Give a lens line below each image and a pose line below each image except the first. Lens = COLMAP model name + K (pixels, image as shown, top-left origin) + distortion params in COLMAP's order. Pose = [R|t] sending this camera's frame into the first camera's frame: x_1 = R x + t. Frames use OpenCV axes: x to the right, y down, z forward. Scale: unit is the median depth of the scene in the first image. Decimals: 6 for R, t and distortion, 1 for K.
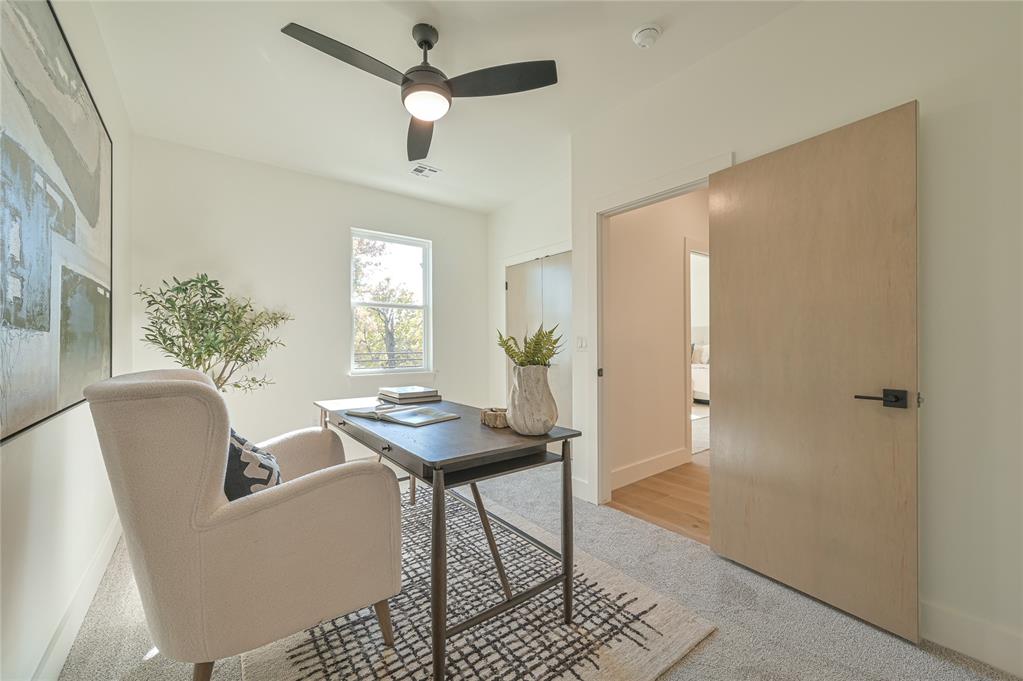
lens RADIAL K [[401.9, 0, 510.7], [0, 401.9, 340.1], [0, 0, 1]] dist [0.002358, 0.000370]
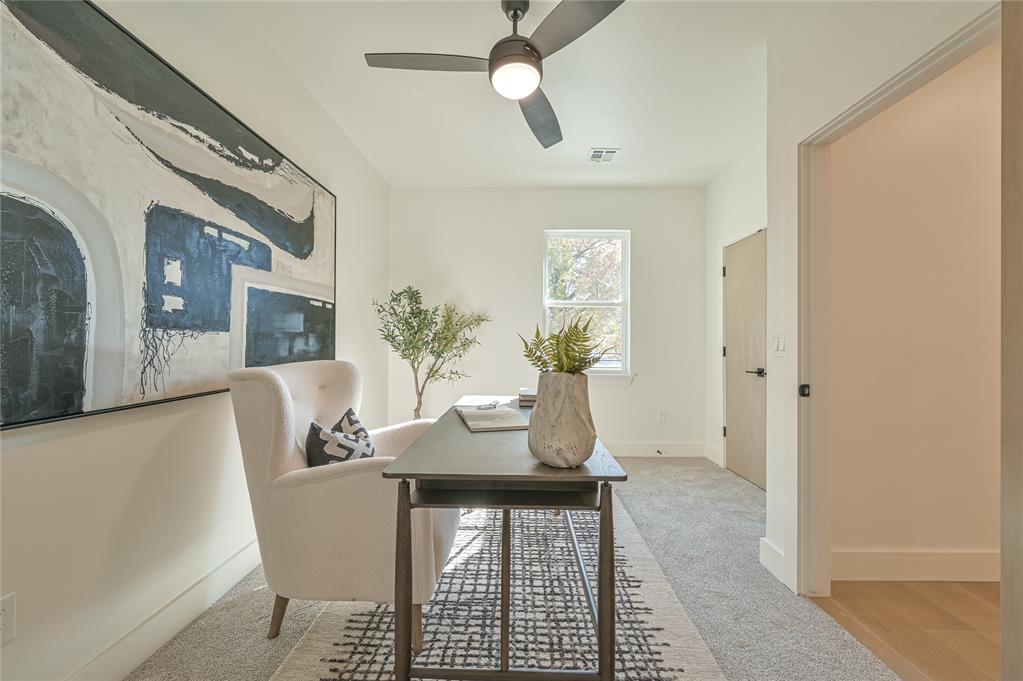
lens RADIAL K [[401.9, 0, 513.9], [0, 401.9, 340.1], [0, 0, 1]] dist [0.002358, 0.000370]
pose [[0.783706, 0.003620, -0.621122, 0.355751], [-0.004164, 0.999991, 0.000574, 0.003244], [0.621118, 0.002136, 0.783714, 0.285370]]
